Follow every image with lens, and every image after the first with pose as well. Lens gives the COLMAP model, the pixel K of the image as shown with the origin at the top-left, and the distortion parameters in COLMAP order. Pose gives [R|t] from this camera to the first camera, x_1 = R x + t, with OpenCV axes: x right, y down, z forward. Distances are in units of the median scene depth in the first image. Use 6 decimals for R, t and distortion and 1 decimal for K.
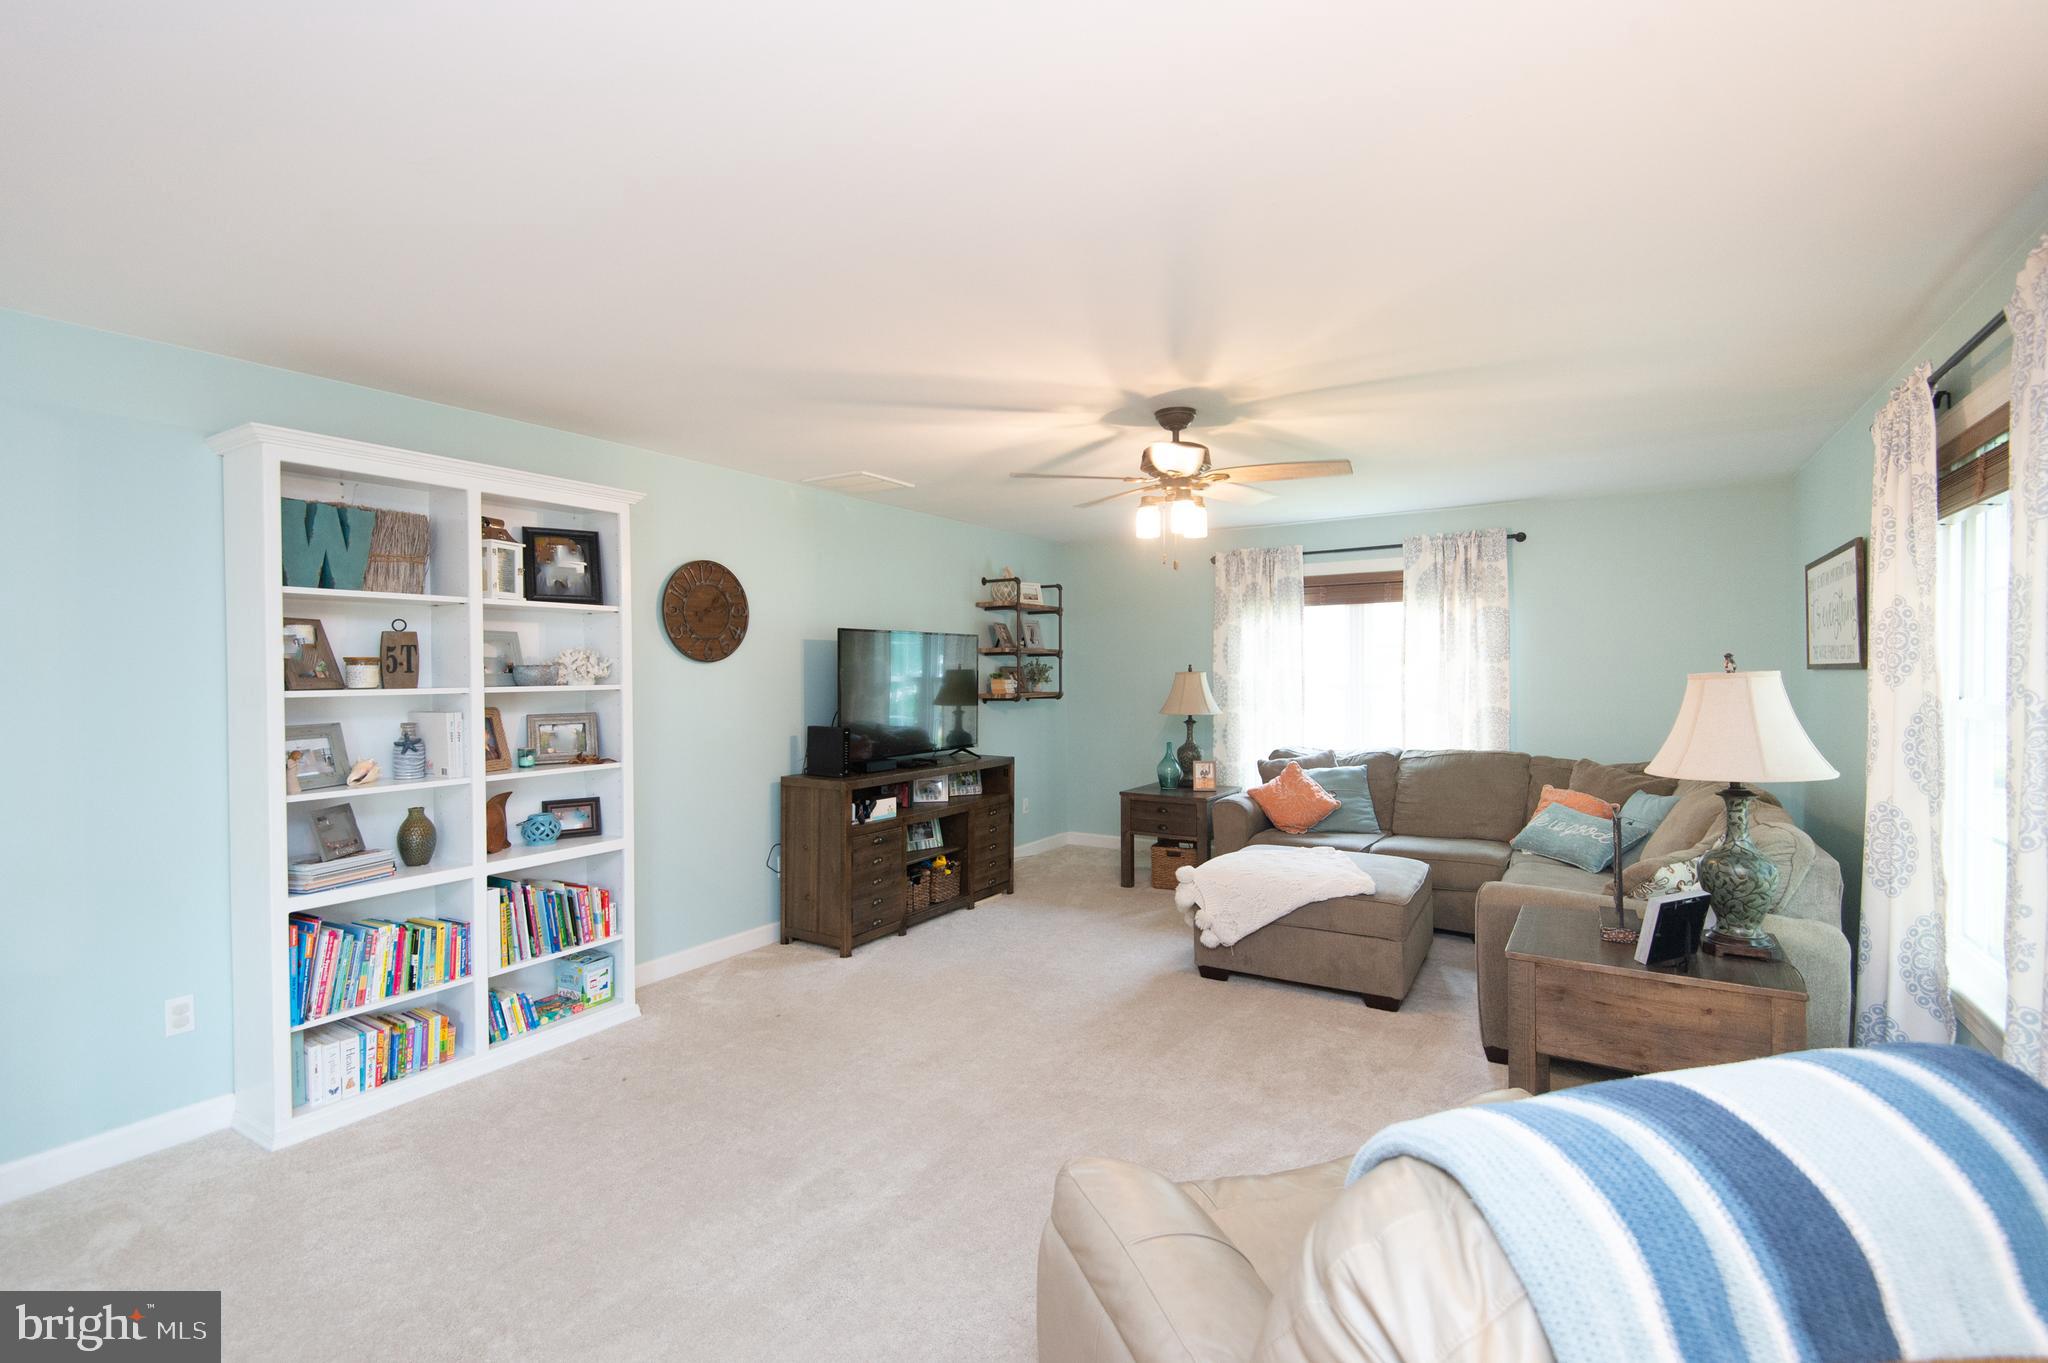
lens RADIAL K [[919.6, 0, 1034.7], [0, 919.6, 680.9], [0, 0, 1]] dist [0.036255, -0.020510]
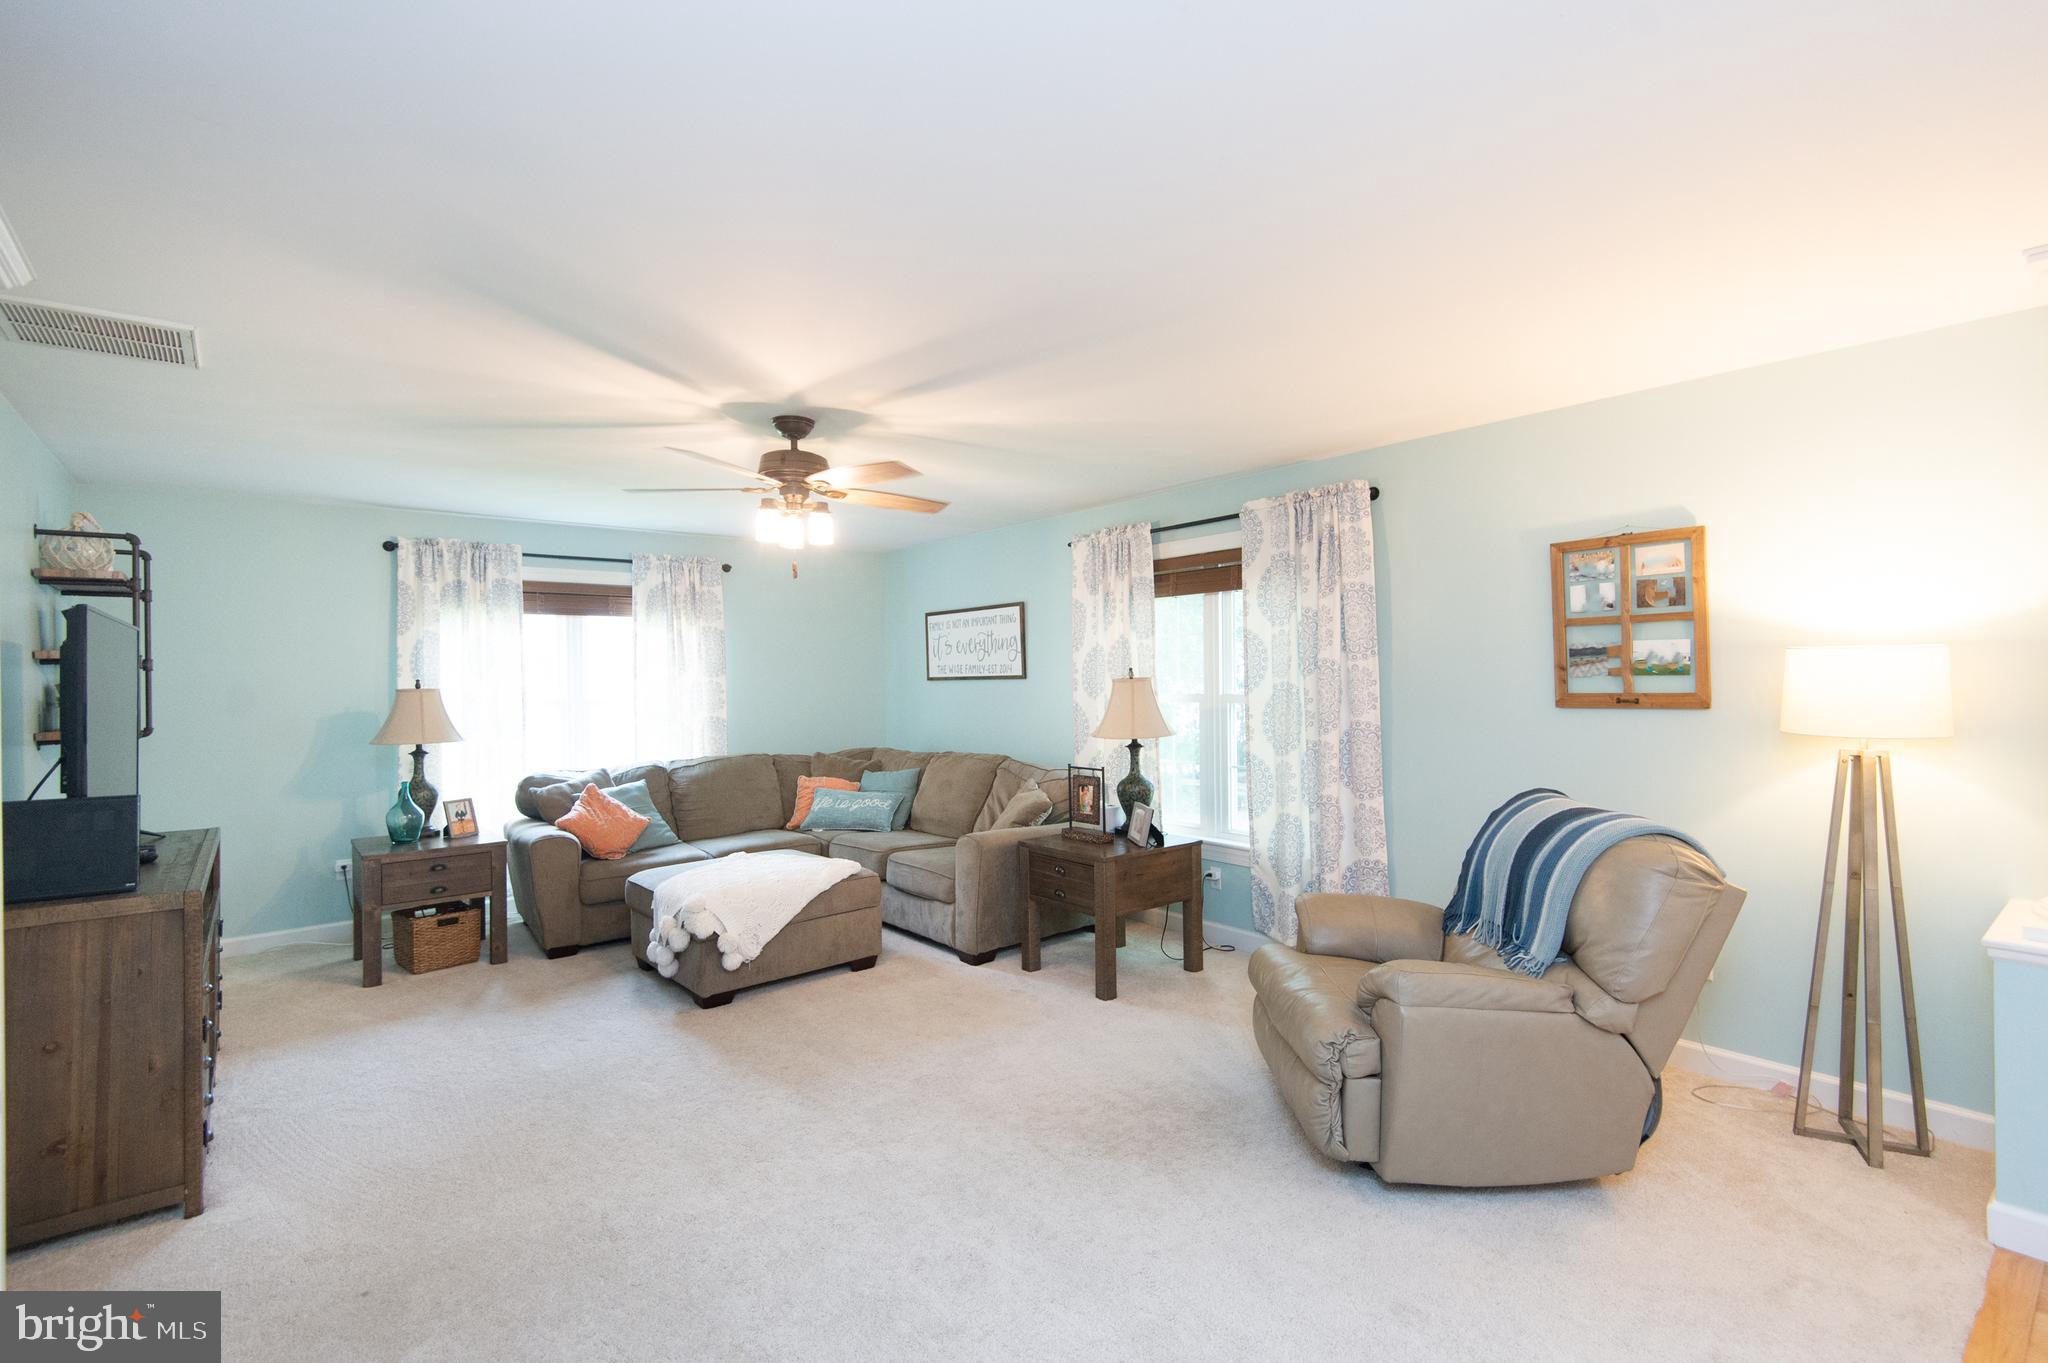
lens RADIAL K [[919.6, 0, 1034.7], [0, 919.6, 680.9], [0, 0, 1]] dist [0.036255, -0.020510]
pose [[0.321594, -0.001091, 0.946877, -0.437132], [0.025562, 0.999645, -0.007530, 0.003299], [-0.946533, 0.026626, 0.321507, 0.273831]]
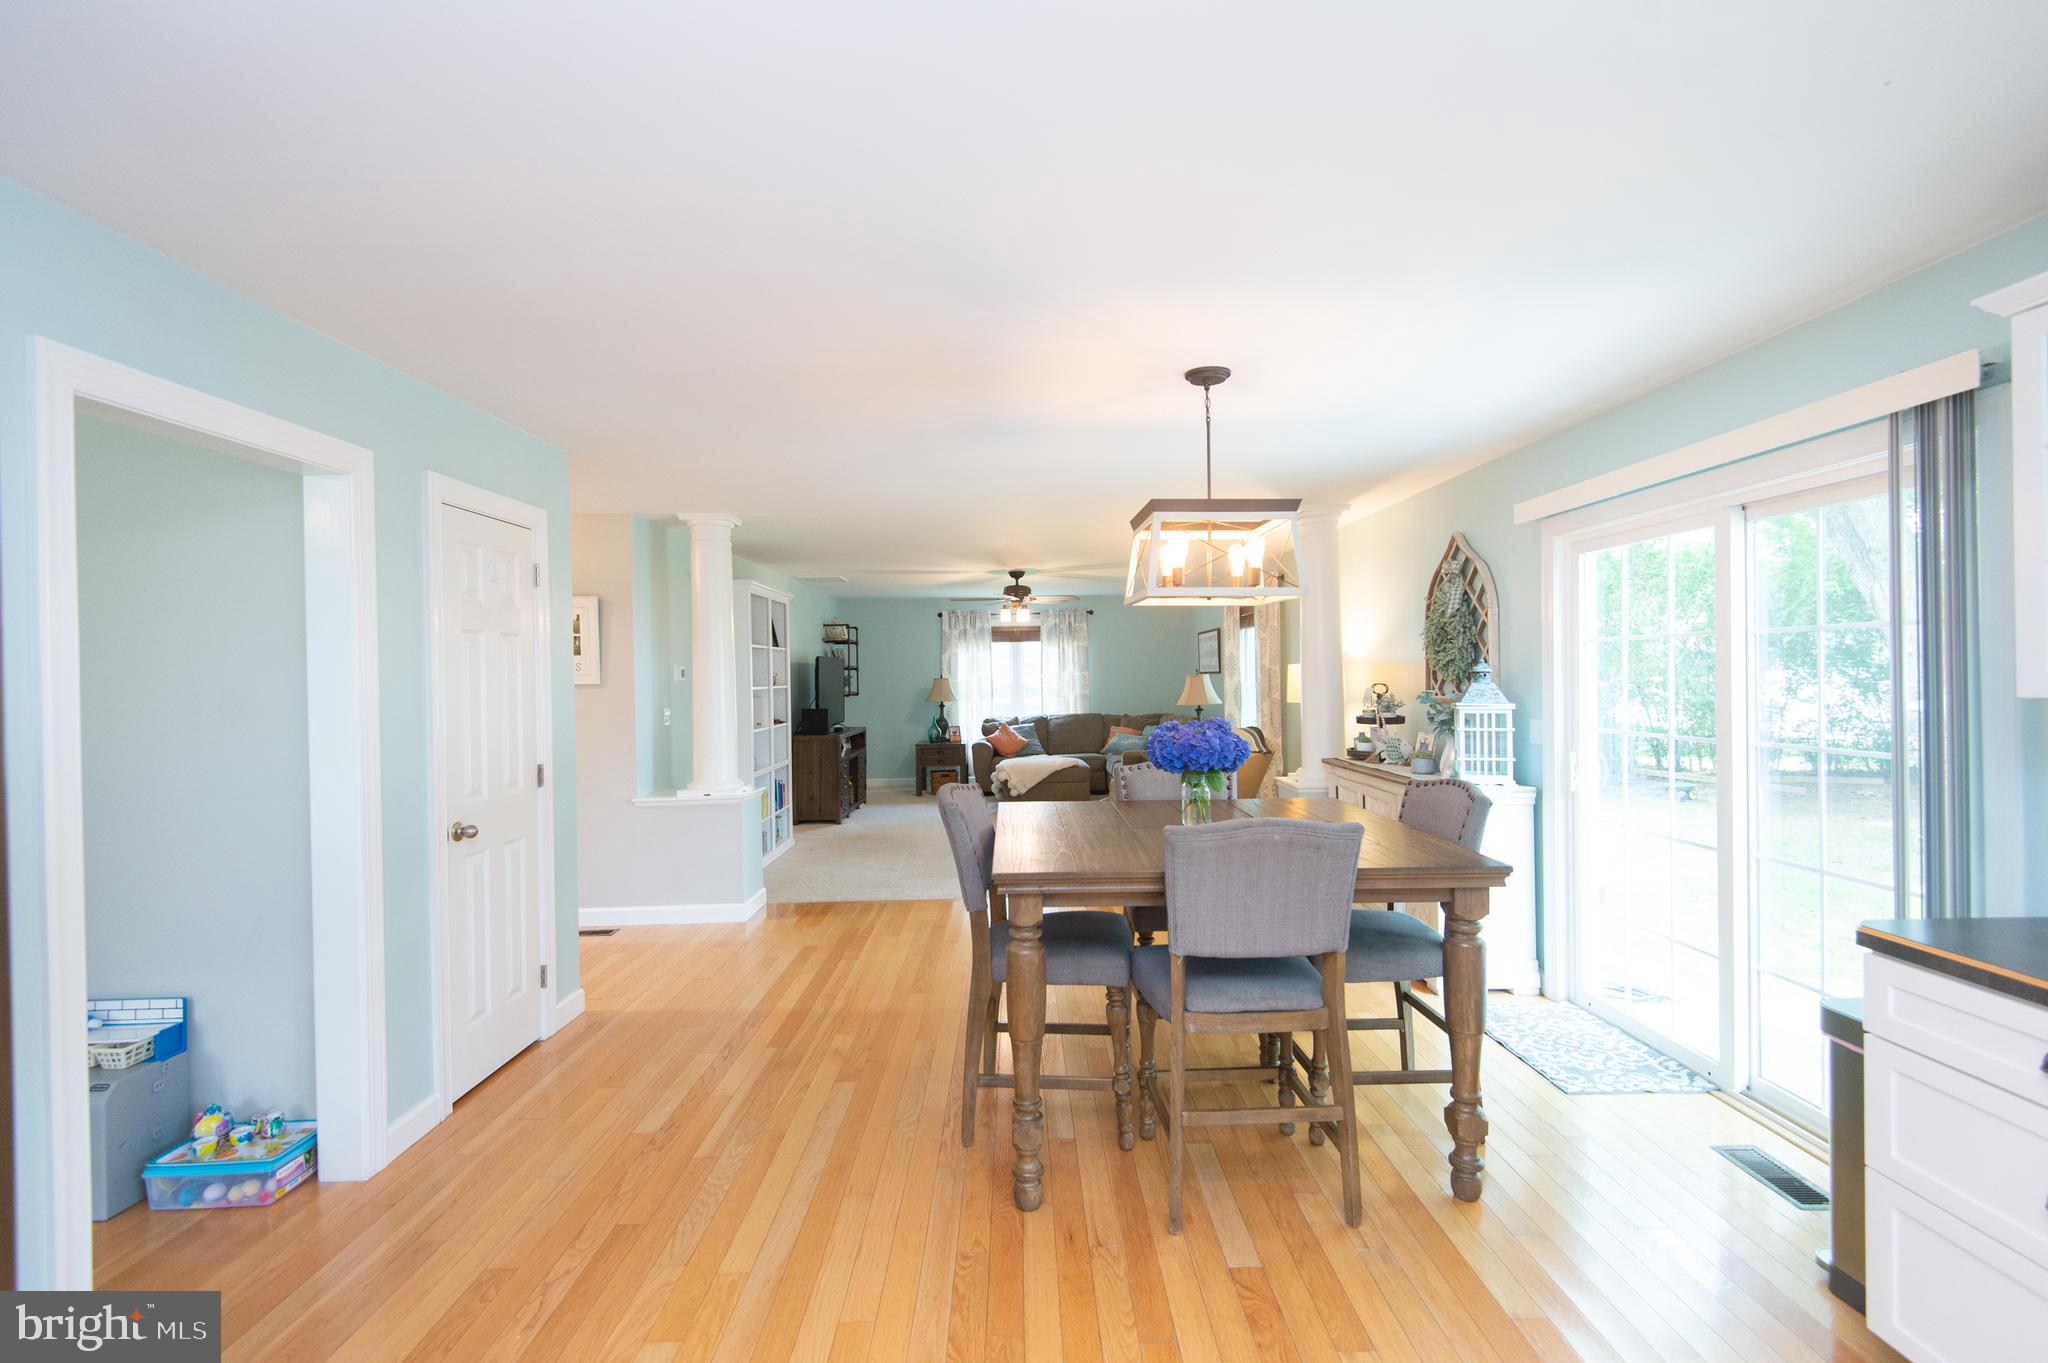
lens RADIAL K [[919.6, 0, 1034.7], [0, 919.6, 680.9], [0, 0, 1]] dist [0.036255, -0.020510]
pose [[0.844137, -0.013021, 0.535970, -0.701355], [0.019925, 0.999776, -0.007093, 0.012883], [-0.535758, 0.016667, 0.844207, -0.686024]]
